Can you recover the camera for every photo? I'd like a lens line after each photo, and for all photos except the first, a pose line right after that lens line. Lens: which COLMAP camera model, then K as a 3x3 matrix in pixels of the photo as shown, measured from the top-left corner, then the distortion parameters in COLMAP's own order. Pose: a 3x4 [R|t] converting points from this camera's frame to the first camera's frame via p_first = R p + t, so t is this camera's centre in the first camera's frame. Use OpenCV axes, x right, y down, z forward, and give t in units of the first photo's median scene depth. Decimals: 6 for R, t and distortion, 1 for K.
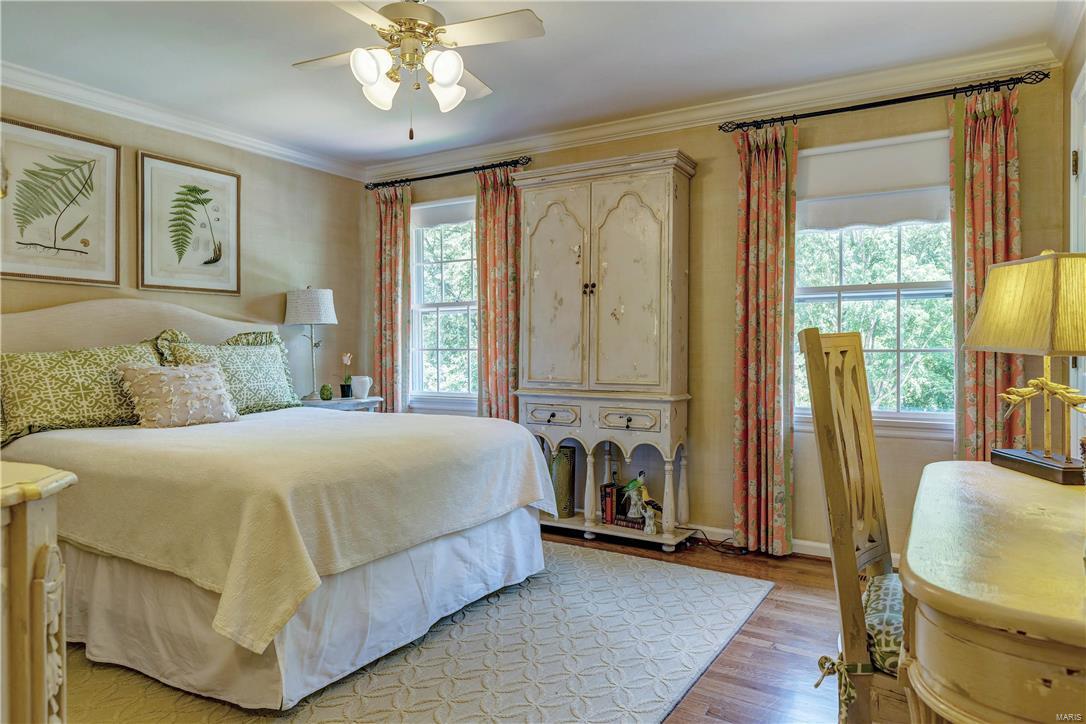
lens RADIAL K [[710.5, 0, 543.0], [0, 710.5, 362.0], [0, 0, 1]] dist [0.001072, 0.000419]
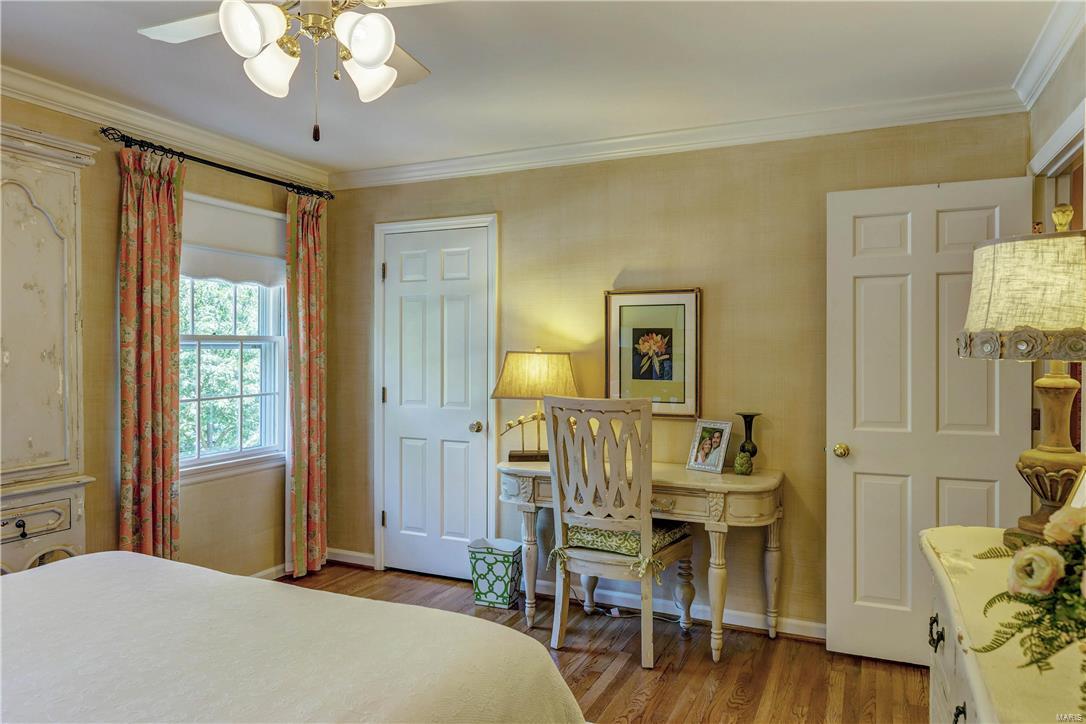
lens RADIAL K [[710.5, 0, 543.0], [0, 710.5, 362.0], [0, 0, 1]] dist [0.001072, 0.000419]
pose [[-0.110705, -0.018483, 0.993681, -0.616350], [0.016410, 0.999657, 0.020423, -0.079259], [-0.993718, 0.018568, -0.110364, 0.612162]]
